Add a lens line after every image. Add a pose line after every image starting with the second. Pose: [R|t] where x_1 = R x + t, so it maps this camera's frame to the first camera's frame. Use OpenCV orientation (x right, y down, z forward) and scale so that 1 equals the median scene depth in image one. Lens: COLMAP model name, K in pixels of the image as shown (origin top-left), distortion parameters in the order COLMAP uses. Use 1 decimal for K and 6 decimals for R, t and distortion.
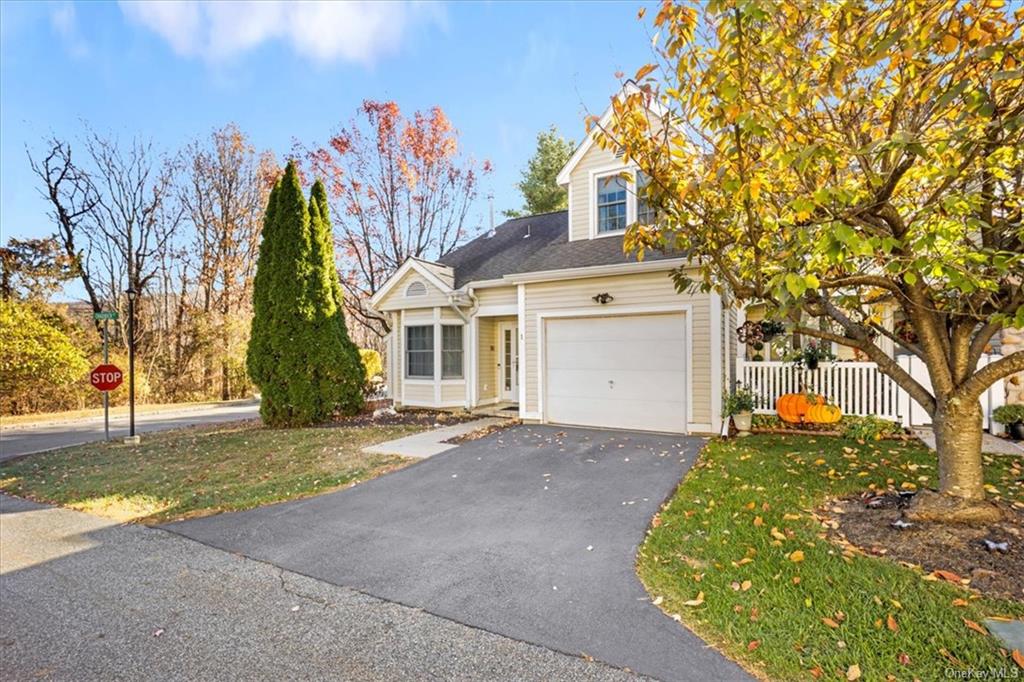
lens RADIAL K [[464.5, 0, 507.2], [0, 464.5, 335.8], [0, 0, 1]] dist [-0.002218, -0.000092]
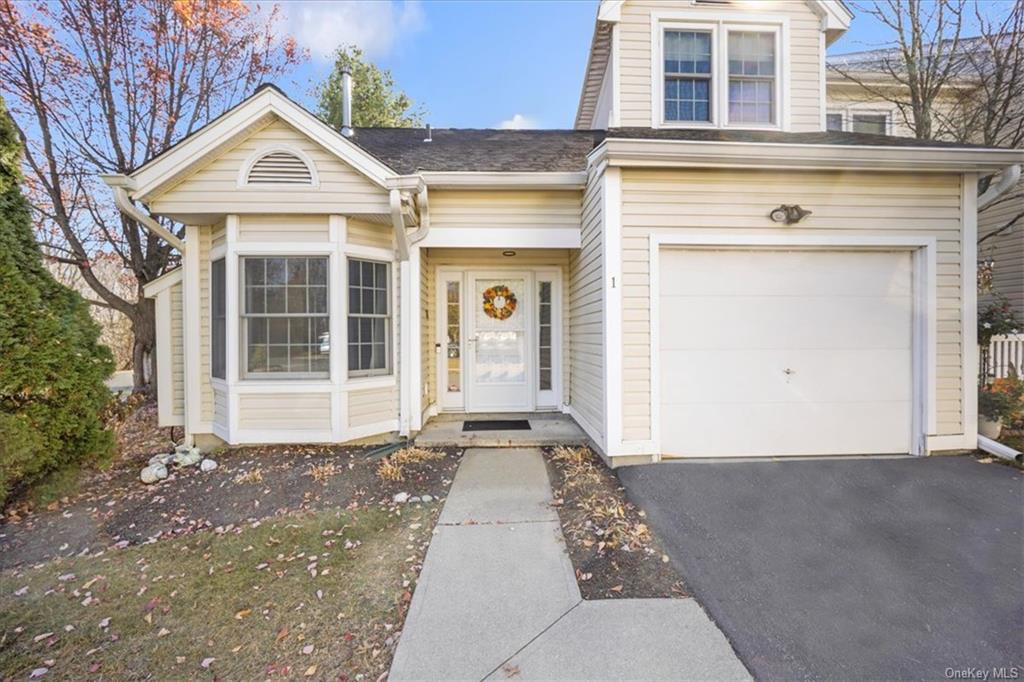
lens RADIAL K [[446.8, 0, 516.5], [0, 446.8, 335.9], [0, 0, 1]] dist [-0.009808, -0.000311]
pose [[0.833948, 0.003223, 0.551834, -0.241707], [-0.022024, 0.999381, 0.027446, 0.037066], [-0.551404, -0.035042, 0.833502, 0.542553]]
